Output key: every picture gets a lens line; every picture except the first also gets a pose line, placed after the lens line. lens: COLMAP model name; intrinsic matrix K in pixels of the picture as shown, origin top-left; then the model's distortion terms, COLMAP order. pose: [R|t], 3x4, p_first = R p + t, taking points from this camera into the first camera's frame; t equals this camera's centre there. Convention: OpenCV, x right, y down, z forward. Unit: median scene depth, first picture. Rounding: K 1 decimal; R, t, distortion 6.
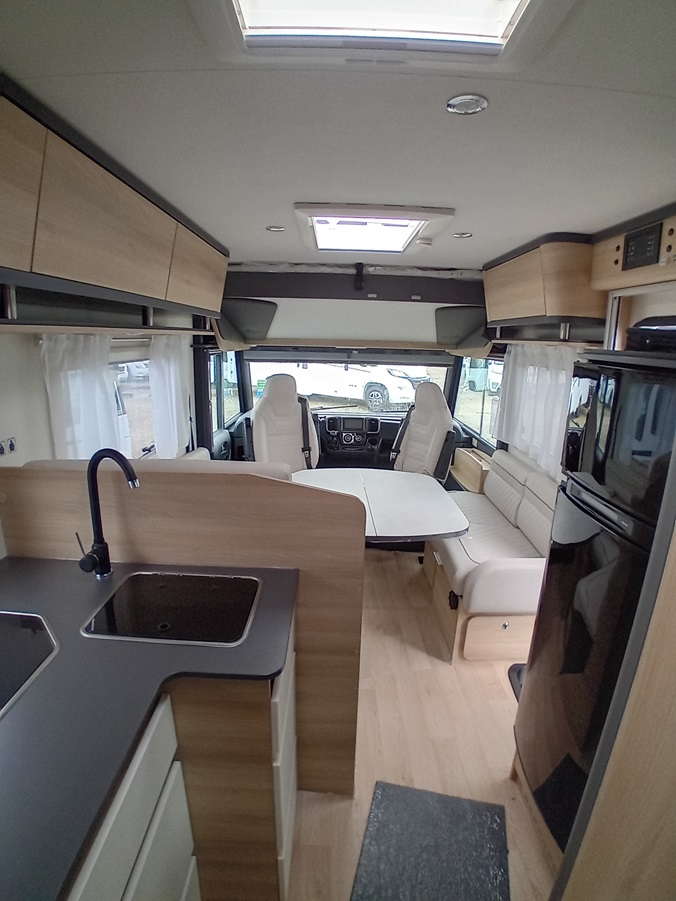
lens RADIAL K [[450.1, 0, 338.0], [0, 450.1, 450.5], [0, 0, 1]] dist [-0.159690, 0.038909]
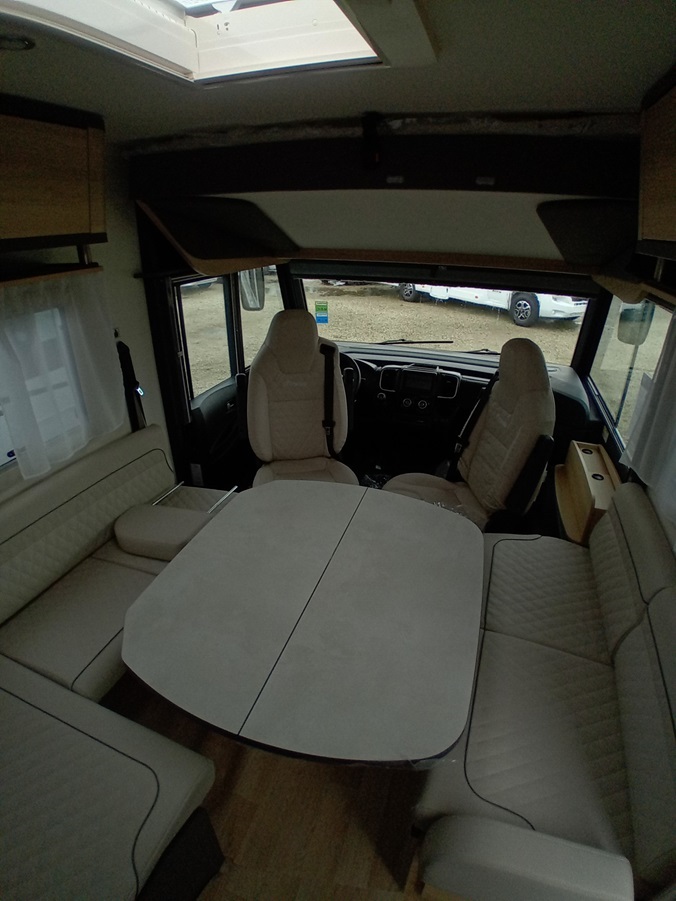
lens RADIAL K [[450.1, 0, 338.0], [0, 450.1, 450.5], [0, 0, 1]] dist [-0.159690, 0.038909]
pose [[0.942613, 0.134578, -0.305566, 0.170803], [-0.062005, 0.969809, 0.235853, -0.134780], [0.328081, -0.203372, 0.922498, 0.395437]]
